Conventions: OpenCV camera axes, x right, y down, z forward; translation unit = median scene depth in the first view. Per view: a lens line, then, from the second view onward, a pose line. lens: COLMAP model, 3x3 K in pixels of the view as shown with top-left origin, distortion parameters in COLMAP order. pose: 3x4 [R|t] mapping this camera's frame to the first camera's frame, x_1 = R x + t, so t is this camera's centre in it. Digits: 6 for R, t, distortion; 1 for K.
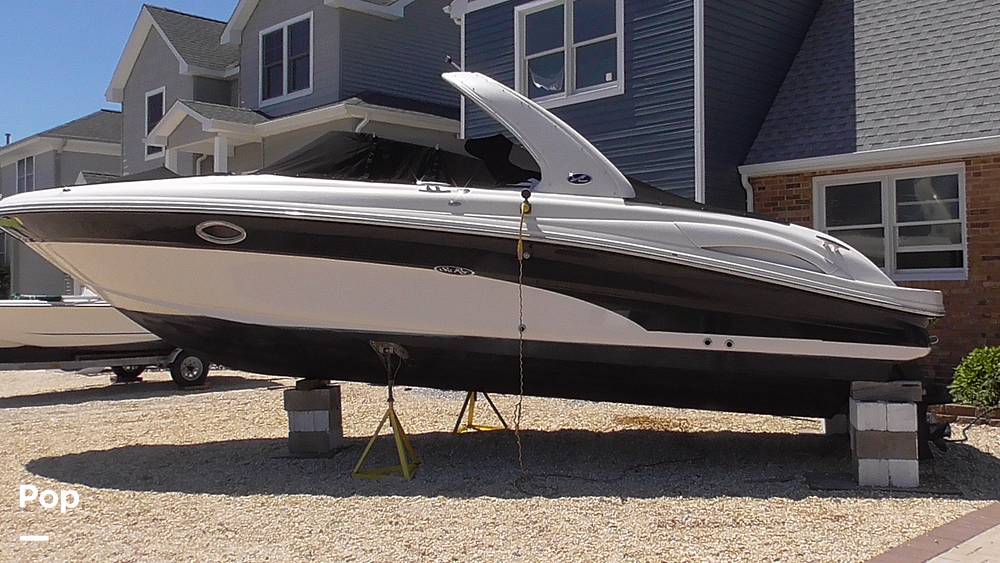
lens RADIAL K [[1095.2, 0, 500.0], [0, 1095.2, 281.5], [0, 0, 1]] dist [-0.000661, 0.002310]
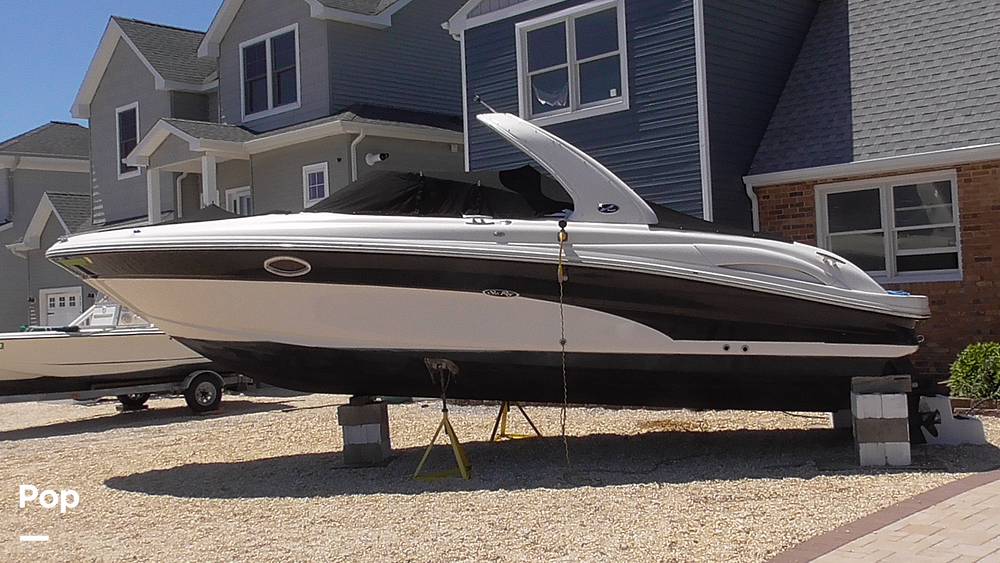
lens RADIAL K [[1199.6, 0, 500.0], [0, 1199.6, 281.5], [0, 0, 1]] dist [-0.079411, 0.268609]
pose [[0.999245, -0.036127, 0.014278, -0.044481], [0.036237, 0.999315, -0.007524, -0.009522], [-0.013997, 0.008035, 0.999870, -0.177802]]
